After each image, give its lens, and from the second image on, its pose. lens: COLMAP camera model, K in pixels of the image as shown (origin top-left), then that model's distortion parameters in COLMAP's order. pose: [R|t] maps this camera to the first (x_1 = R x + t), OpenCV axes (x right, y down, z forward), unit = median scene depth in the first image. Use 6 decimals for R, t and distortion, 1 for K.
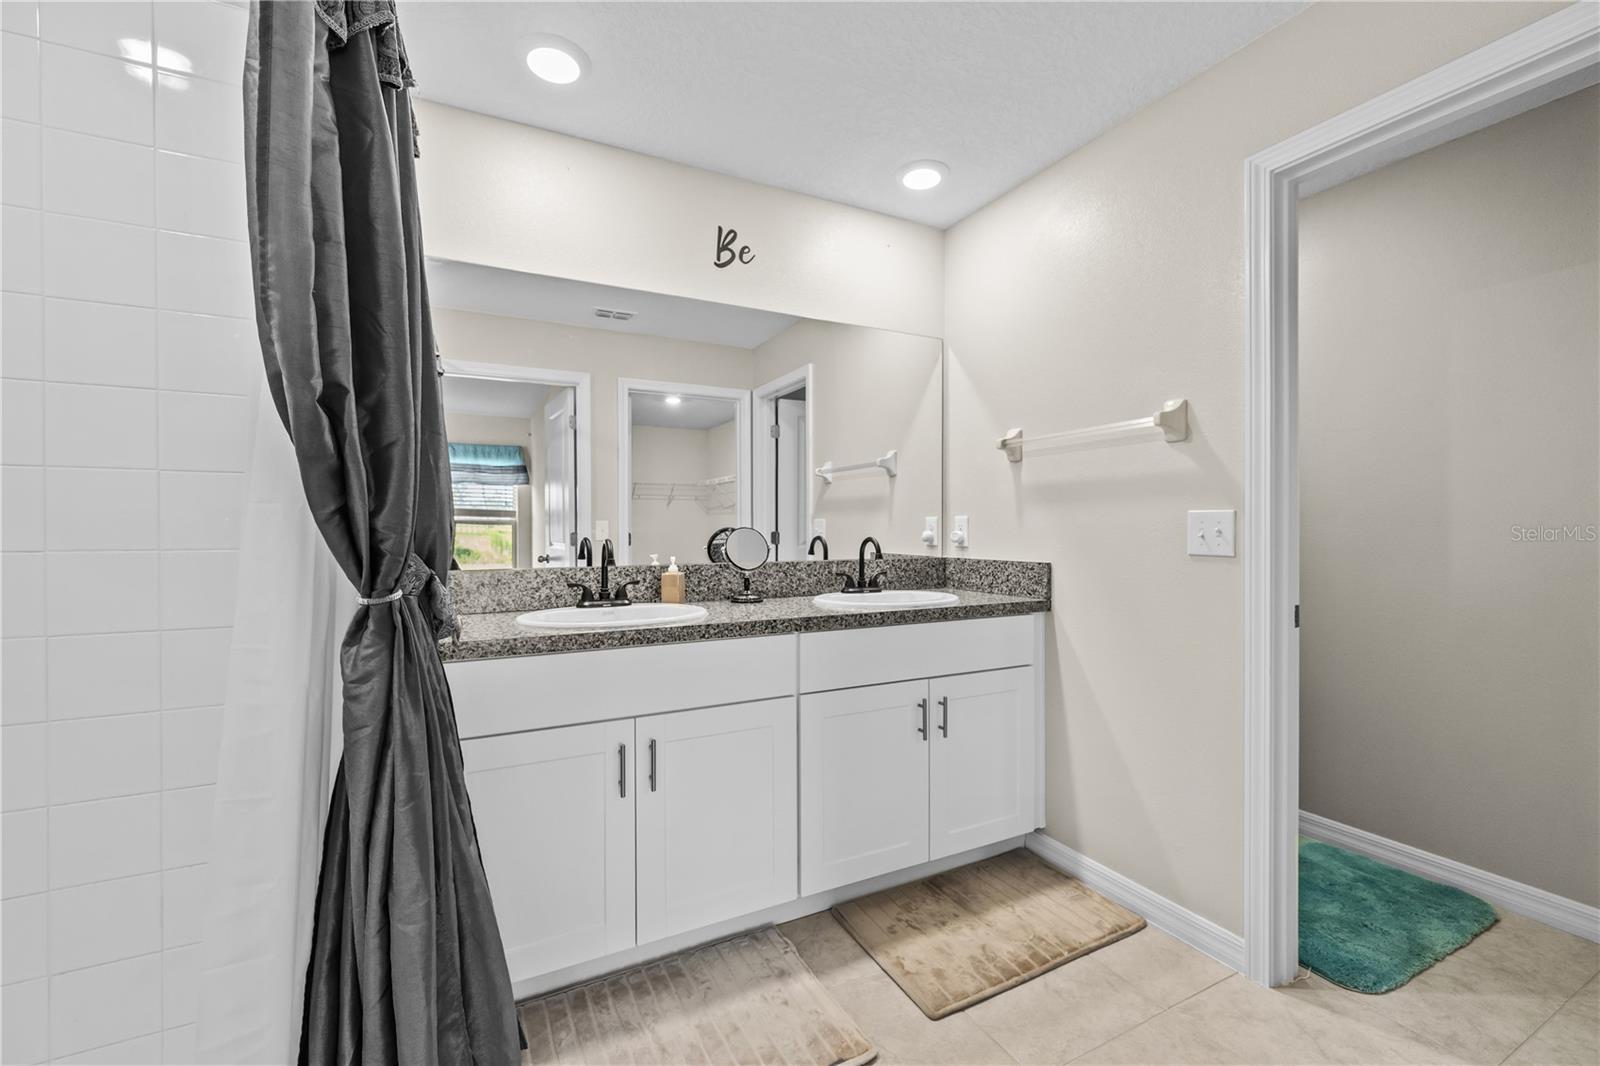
lens RADIAL K [[667.4, 0, 804.8], [0, 667.4, 524.4], [0, 0, 1]] dist [-0.000630, -0.000061]
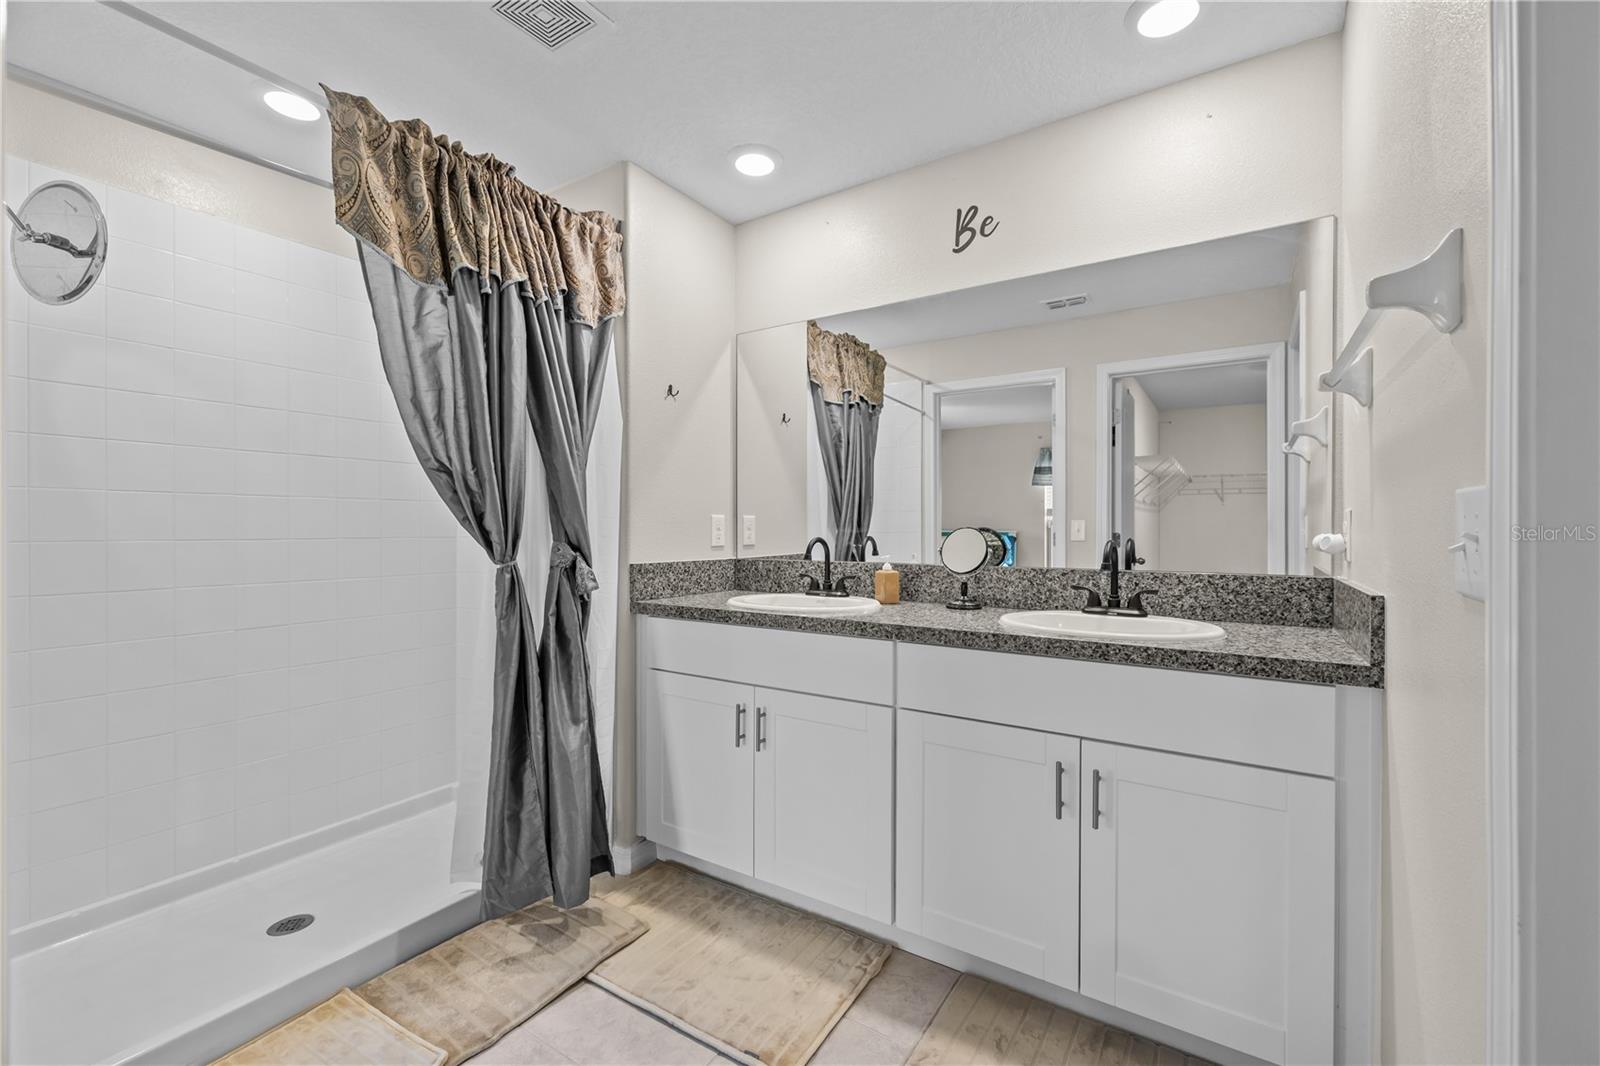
lens RADIAL K [[677.4, 0, 805.7], [0, 677.4, 522.8], [0, 0, 1]] dist [-0.002314, -0.000138]
pose [[0.490080, -0.004895, -0.871664, 0.604212], [0.001739, 0.999988, -0.004637, 0.001992], [0.871676, 0.000757, 0.490082, 0.343877]]
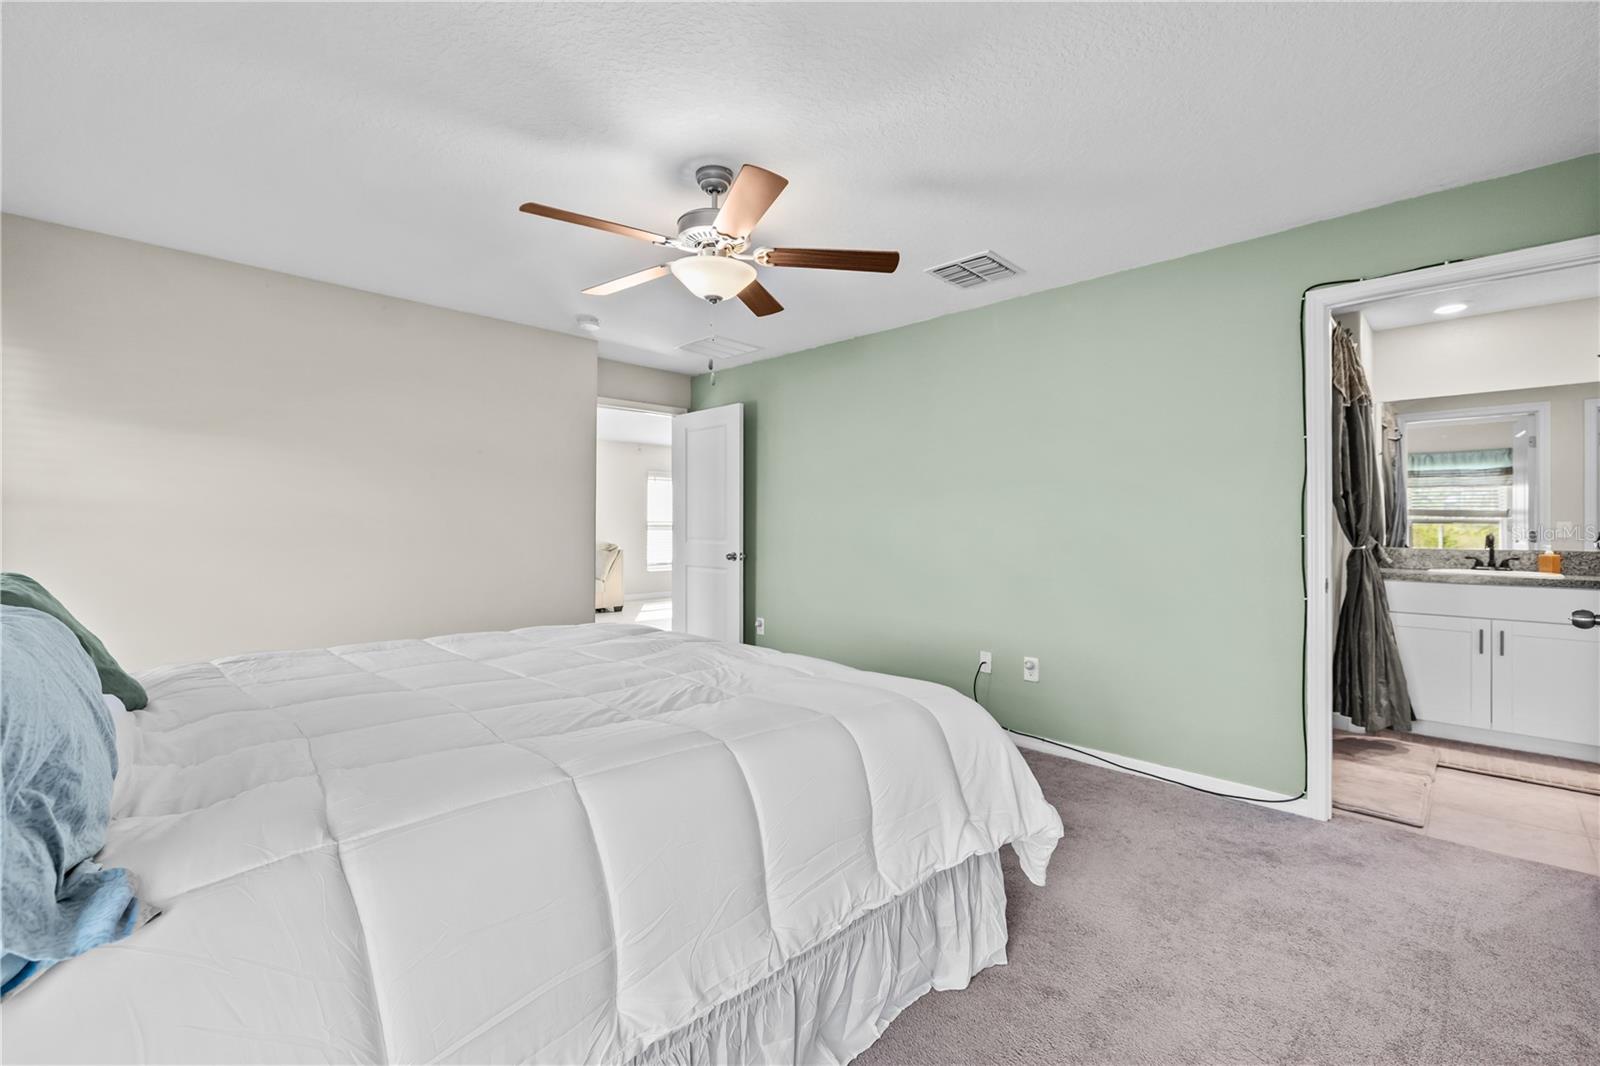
lens RADIAL K [[673.3, 0, 806.5], [0, 673.3, 538.4], [0, 0, 1]] dist [-0.000460, -0.000346]
pose [[0.312073, 0.016467, -0.949915, 1.733121], [0.003227, 0.999826, 0.018392, -0.009986], [0.950053, -0.008805, 0.311965, -2.725473]]
